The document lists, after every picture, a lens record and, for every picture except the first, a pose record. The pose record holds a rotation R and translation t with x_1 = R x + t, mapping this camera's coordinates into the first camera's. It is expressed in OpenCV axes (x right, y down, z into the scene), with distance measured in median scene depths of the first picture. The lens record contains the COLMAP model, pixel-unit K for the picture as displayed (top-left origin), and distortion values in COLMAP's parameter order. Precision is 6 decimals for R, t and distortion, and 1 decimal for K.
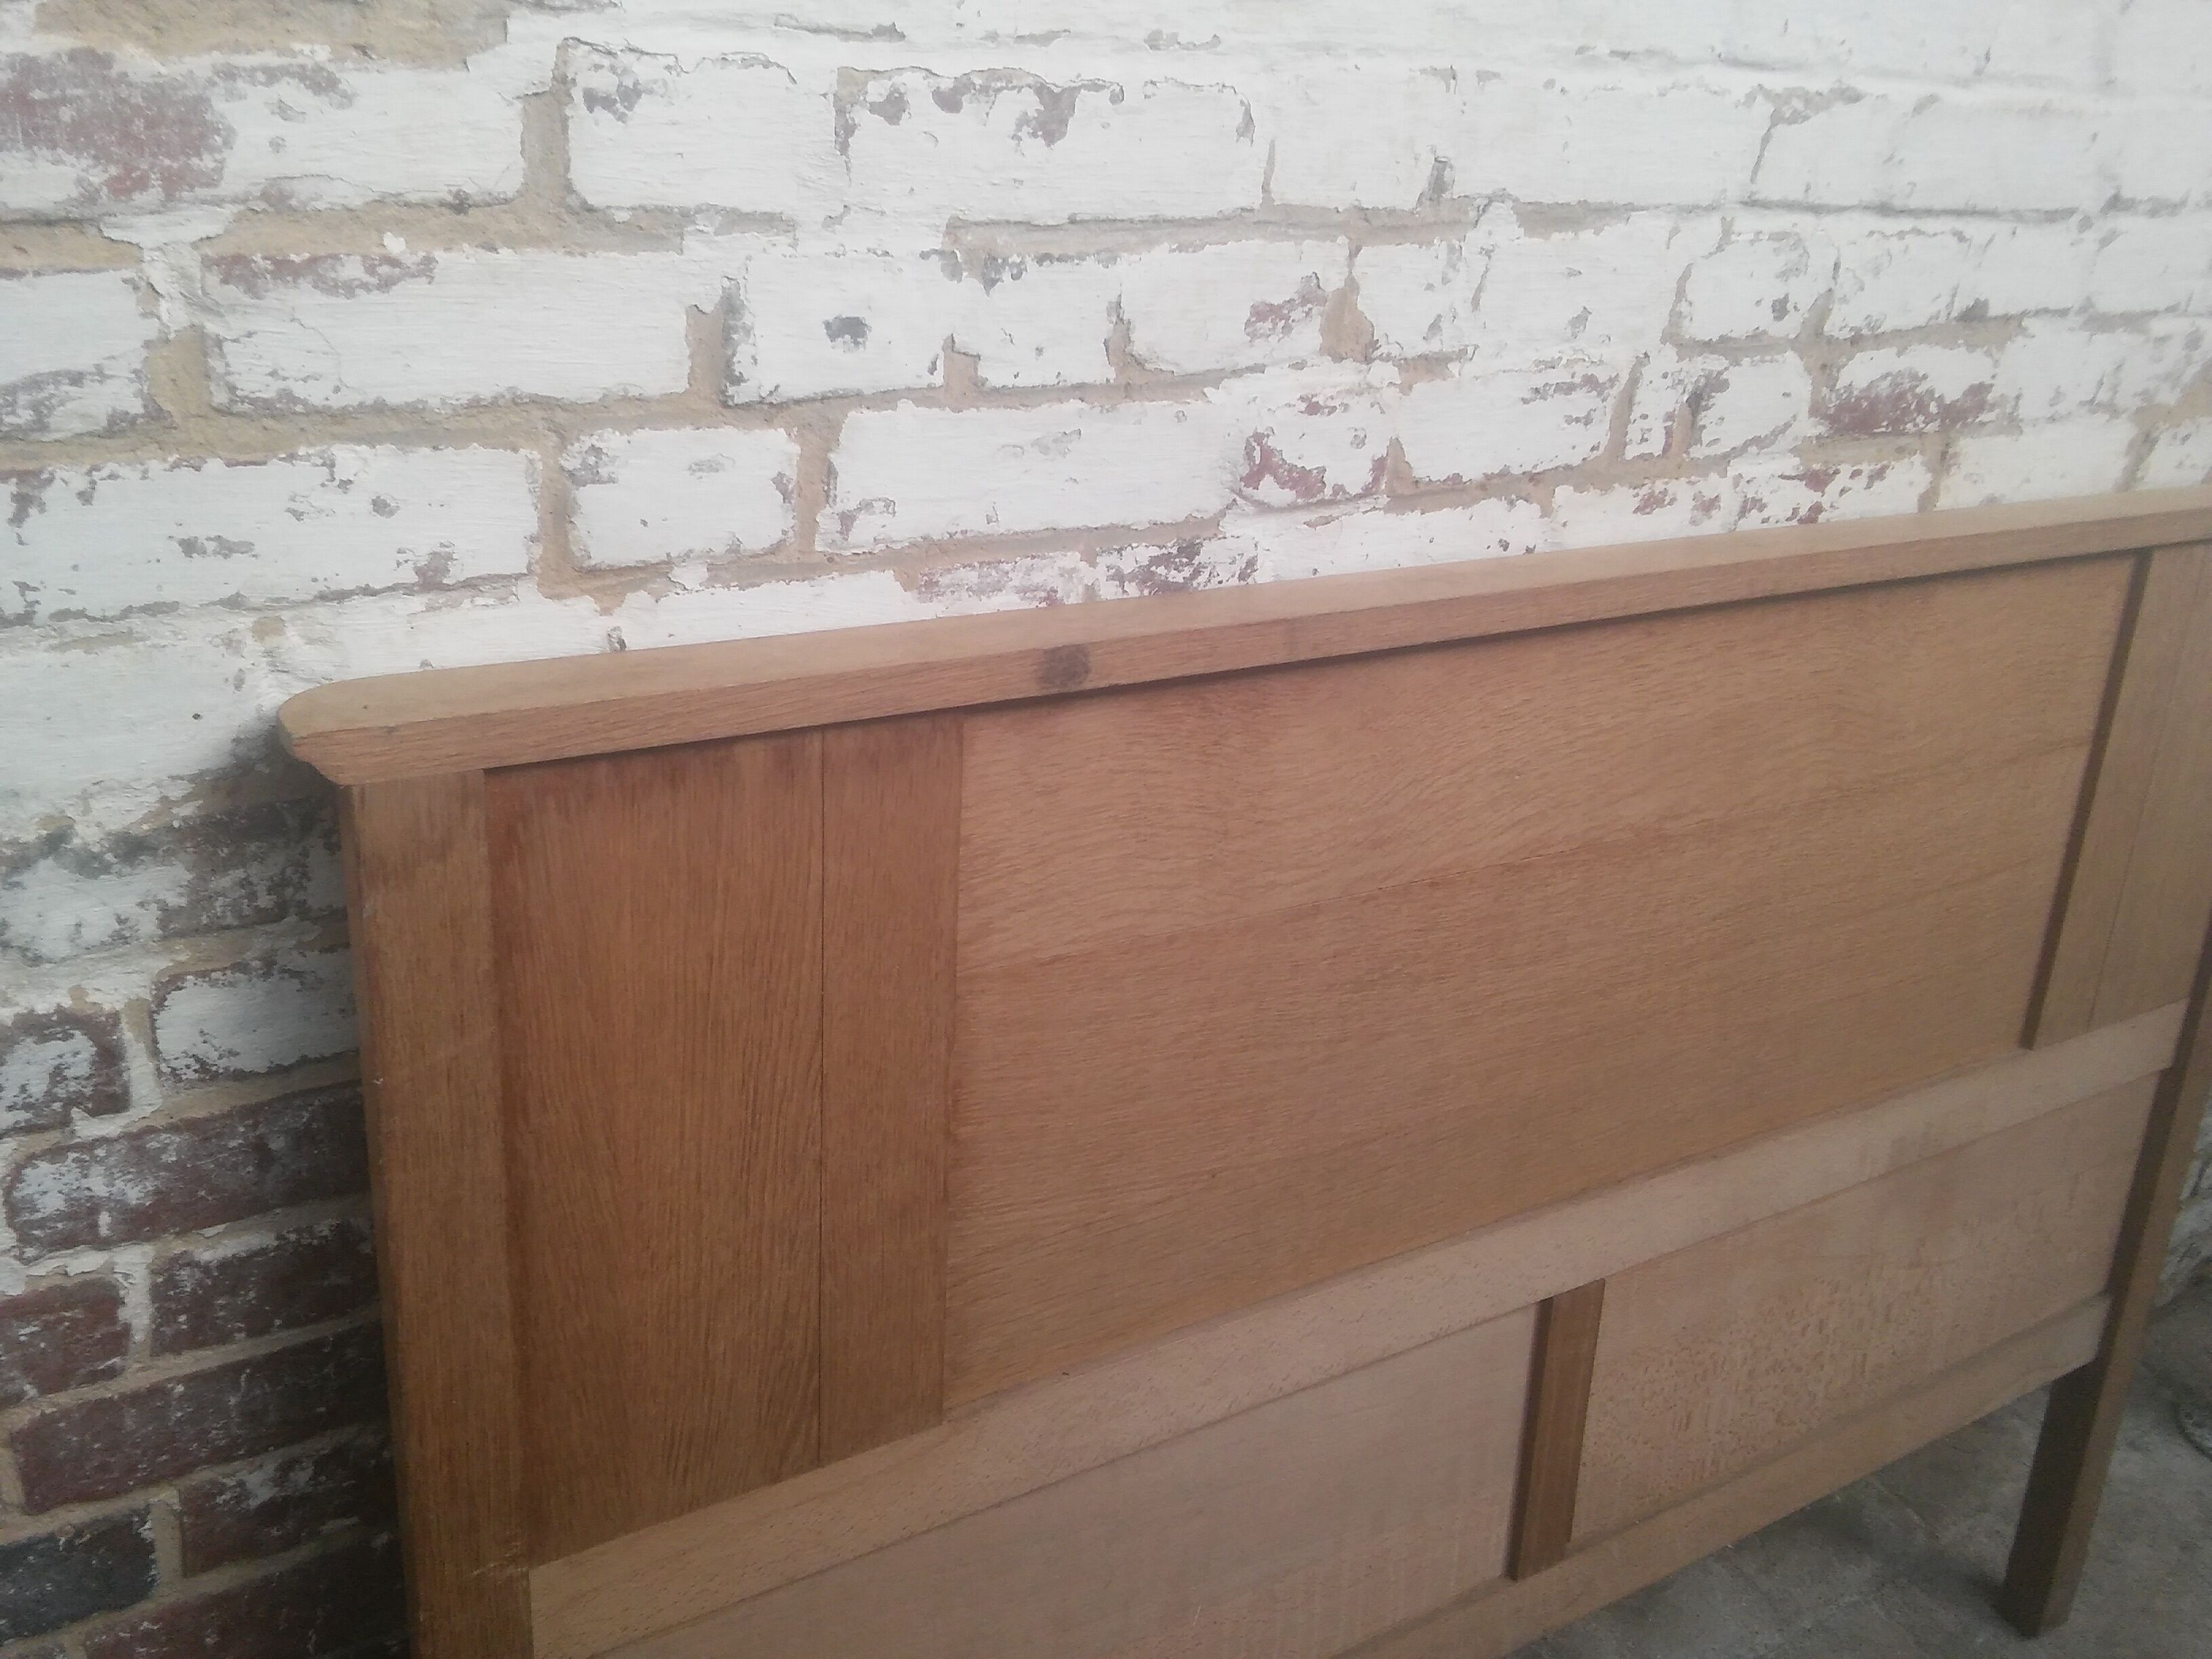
lens RADIAL K [[1965.8, 0, 1110.7], [0, 1965.8, 836.2], [0, 0, 1]] dist [0.089351, -0.173867]
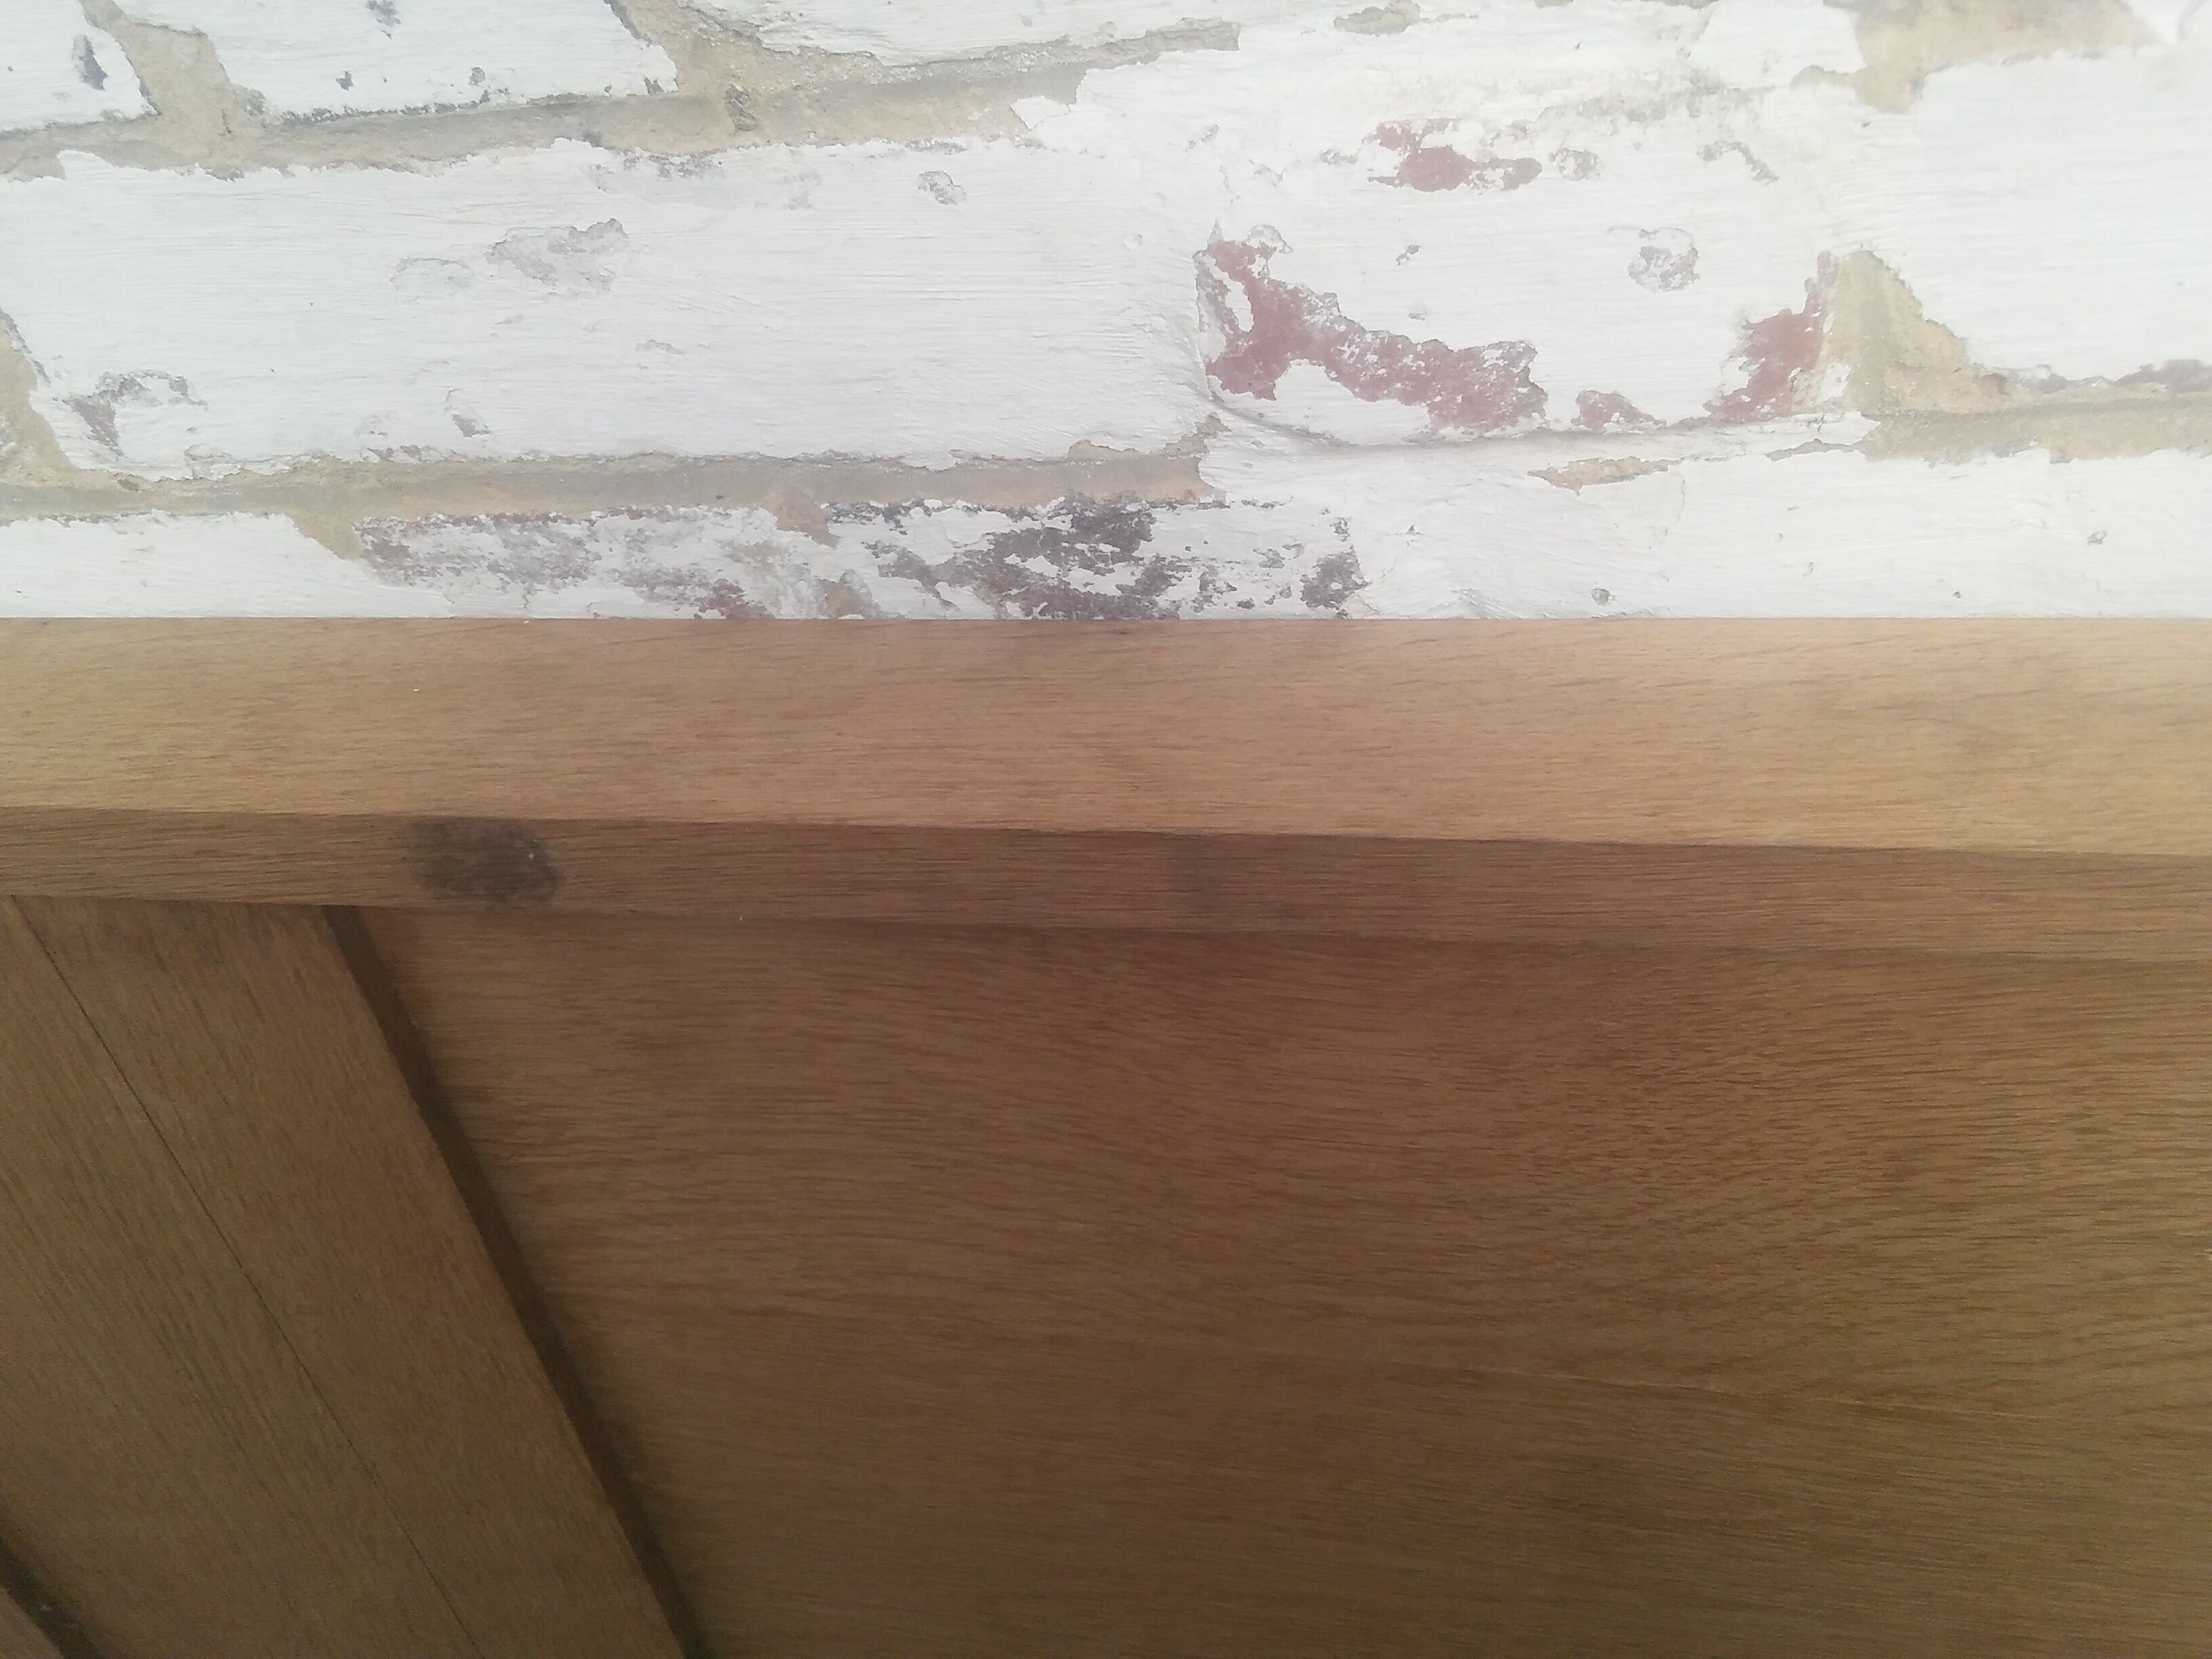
lens RADIAL K [[1965.8, 0, 1109.9], [0, 1965.8, 829.7], [0, 0, 1]] dist [0.089351, -0.173867]
pose [[0.728350, 0.327698, -0.601764, 0.281207], [-0.100064, 0.919679, 0.379709, -0.234741], [0.677860, -0.216346, 0.702639, 0.738090]]
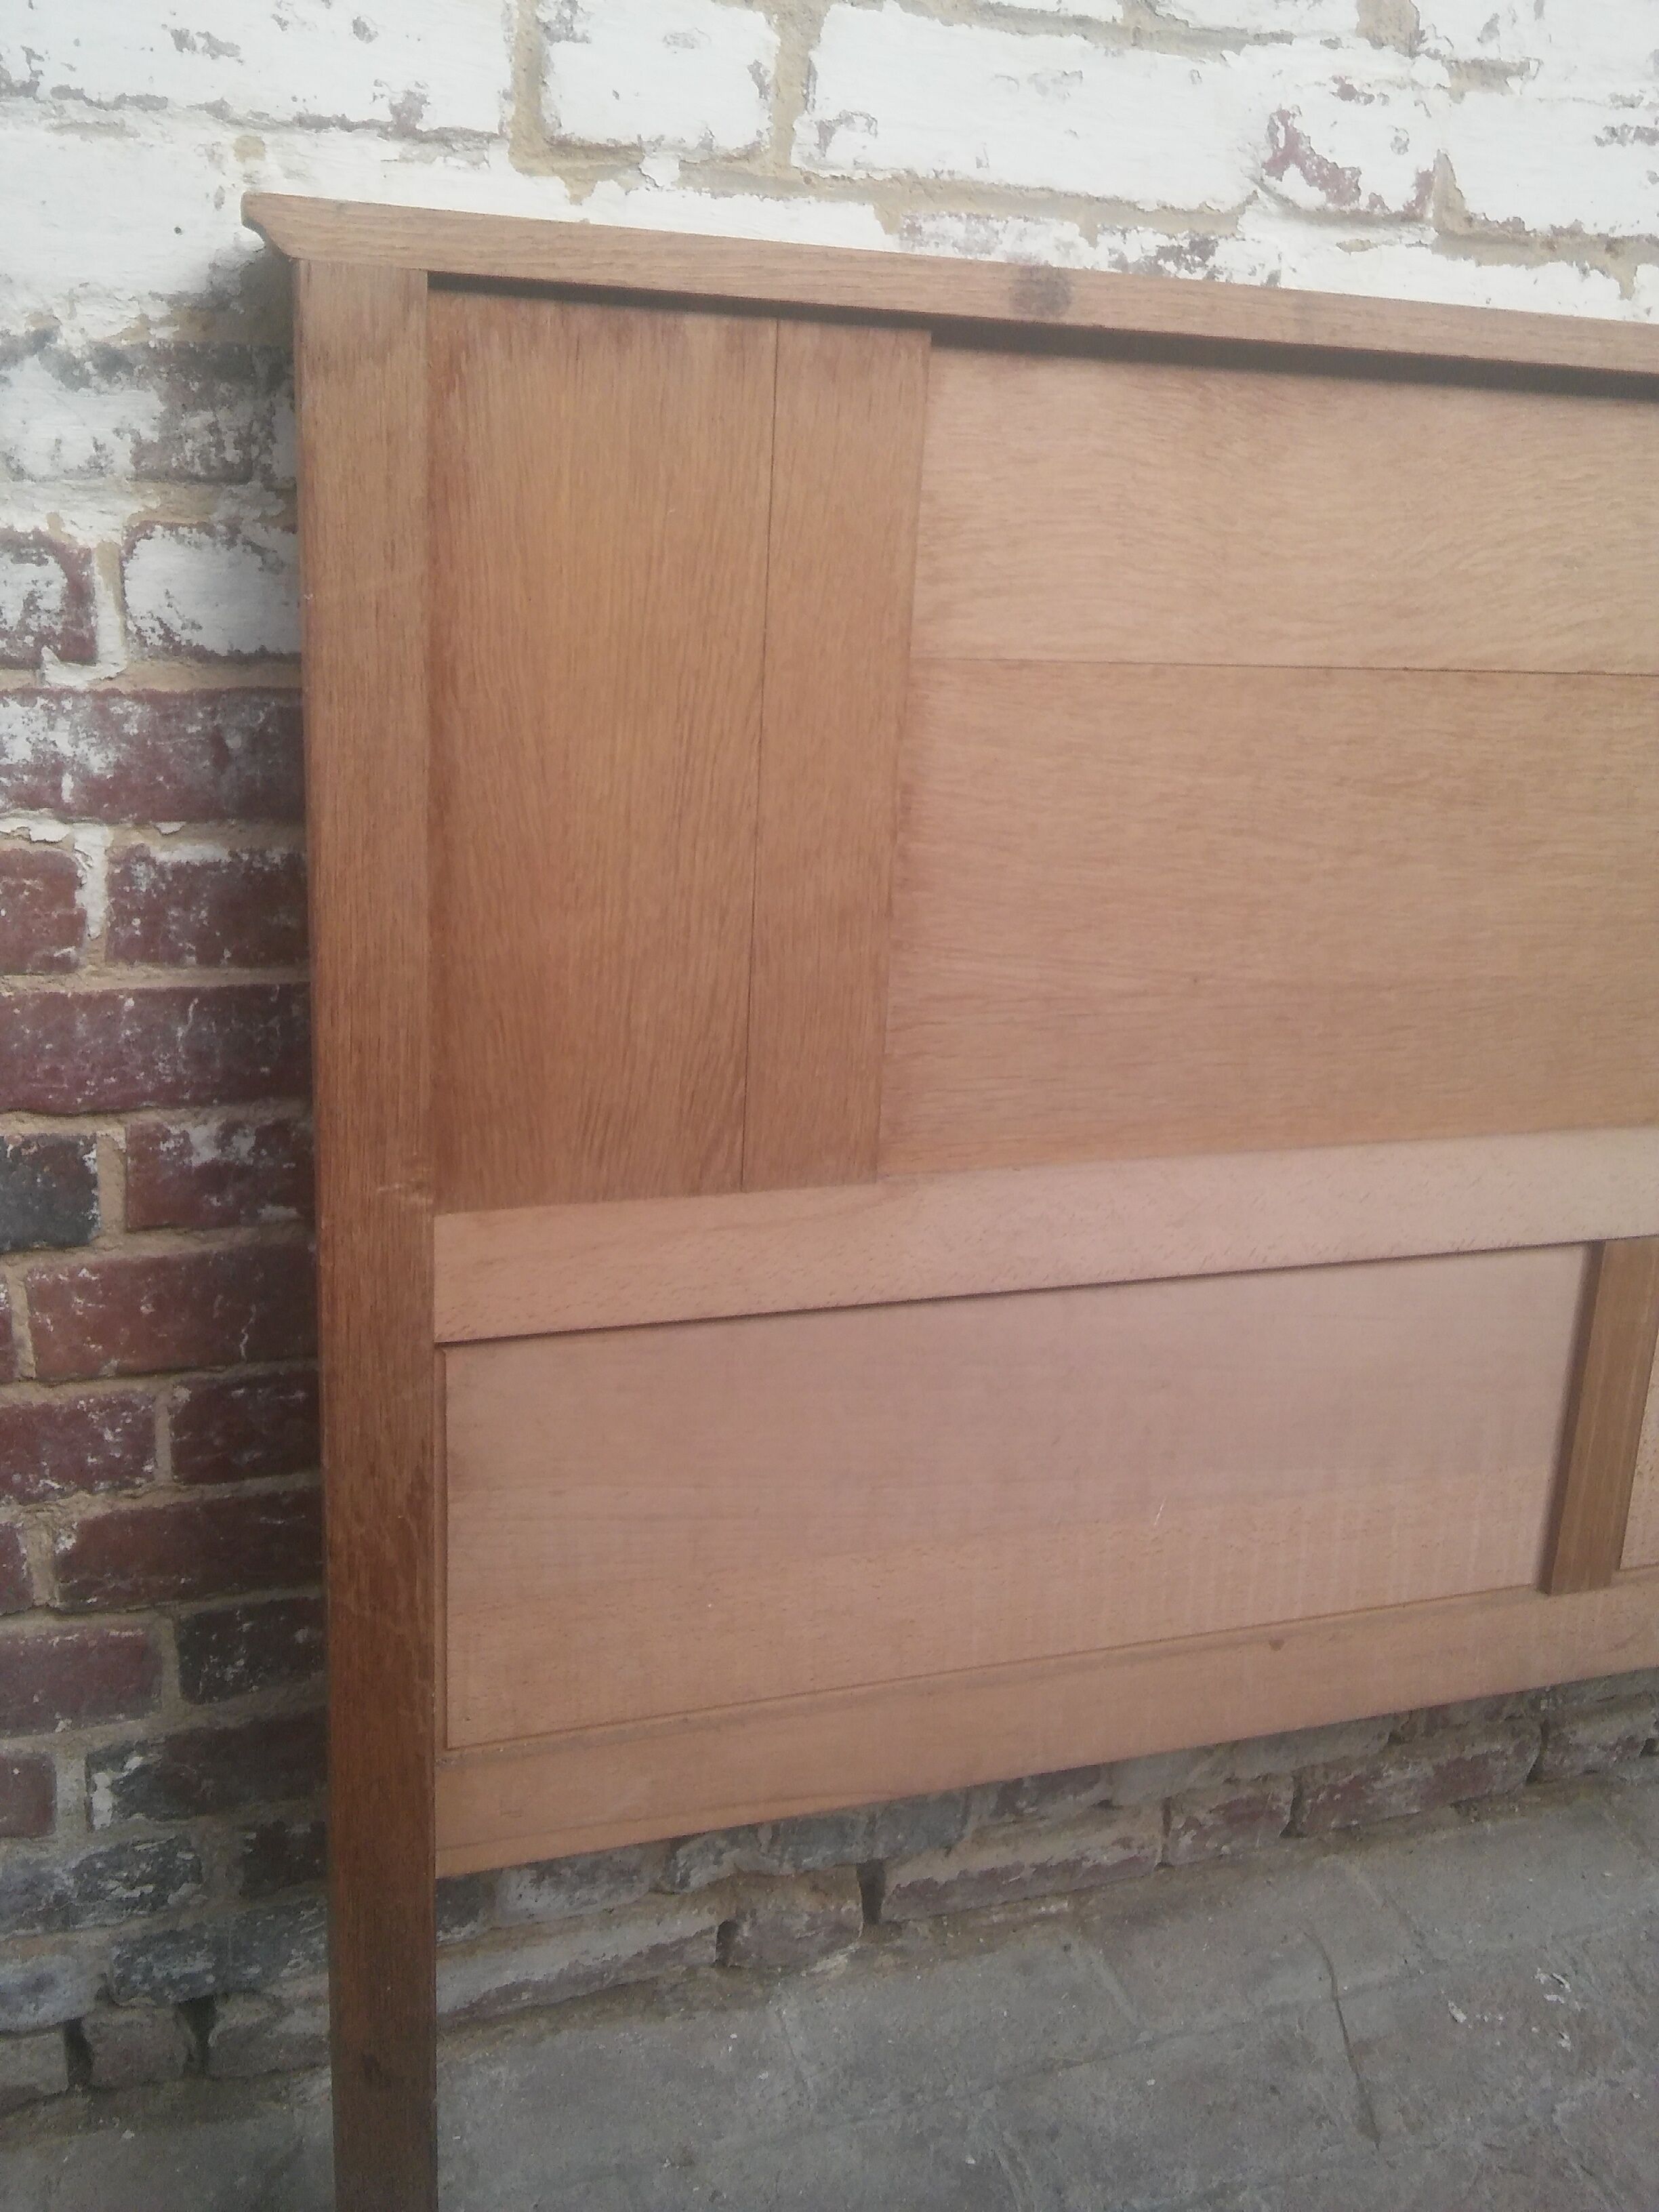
lens RADIAL K [[1965.8, 0, 802.2], [0, 1965.8, 1105.3], [0, 0, 1]] dist [0.089351, -0.173867]
pose [[0.972373, 0.062102, -0.225019, 0.093647], [-0.080286, 0.994126, -0.072576, 0.346212], [0.219190, 0.088637, 0.971648, 0.079922]]
